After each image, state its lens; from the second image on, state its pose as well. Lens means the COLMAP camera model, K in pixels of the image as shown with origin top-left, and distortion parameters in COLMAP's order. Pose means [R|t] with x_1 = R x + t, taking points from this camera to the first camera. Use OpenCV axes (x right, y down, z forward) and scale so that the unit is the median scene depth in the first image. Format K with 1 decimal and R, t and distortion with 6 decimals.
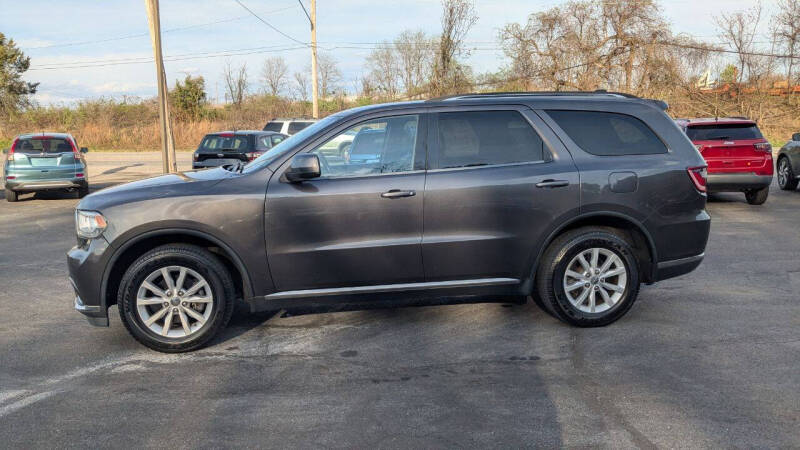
lens RADIAL K [[641.2, 0, 387.7], [0, 641.2, 234.2], [0, 0, 1]] dist [0.044358, -0.069474]
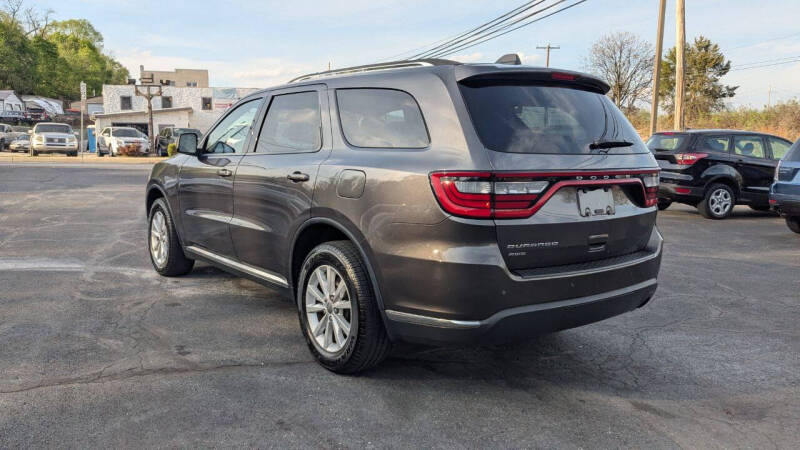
lens RADIAL K [[641.2, 0, 384.7], [0, 641.2, 220.5], [0, 0, 1]] dist [0.044358, -0.069474]
pose [[0.466841, 0.134787, -0.874009, 1.004848], [-0.159444, 0.984949, 0.066731, -0.092203], [0.869849, 0.108203, 0.481305, 0.677876]]
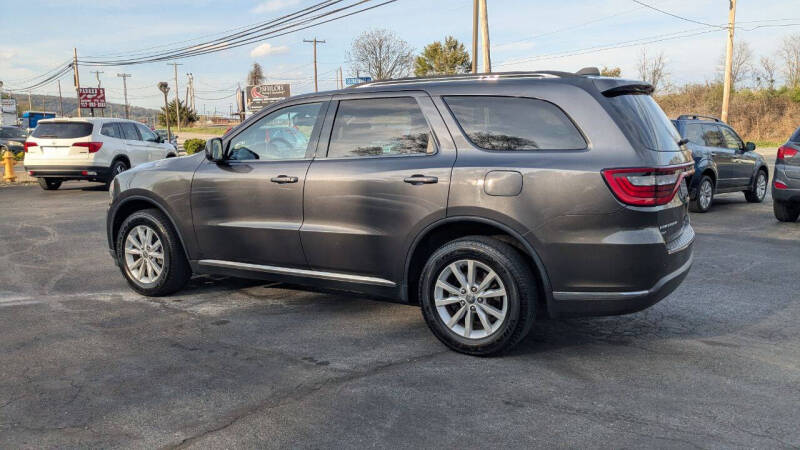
lens RADIAL K [[641.2, 0, 405.3], [0, 641.2, 223.2], [0, 0, 1]] dist [0.044358, -0.069474]
pose [[0.783599, 0.099826, -0.613195, 0.753744], [-0.103708, 0.994175, 0.029320, -0.041195], [0.612550, 0.040618, 0.789388, 0.288839]]
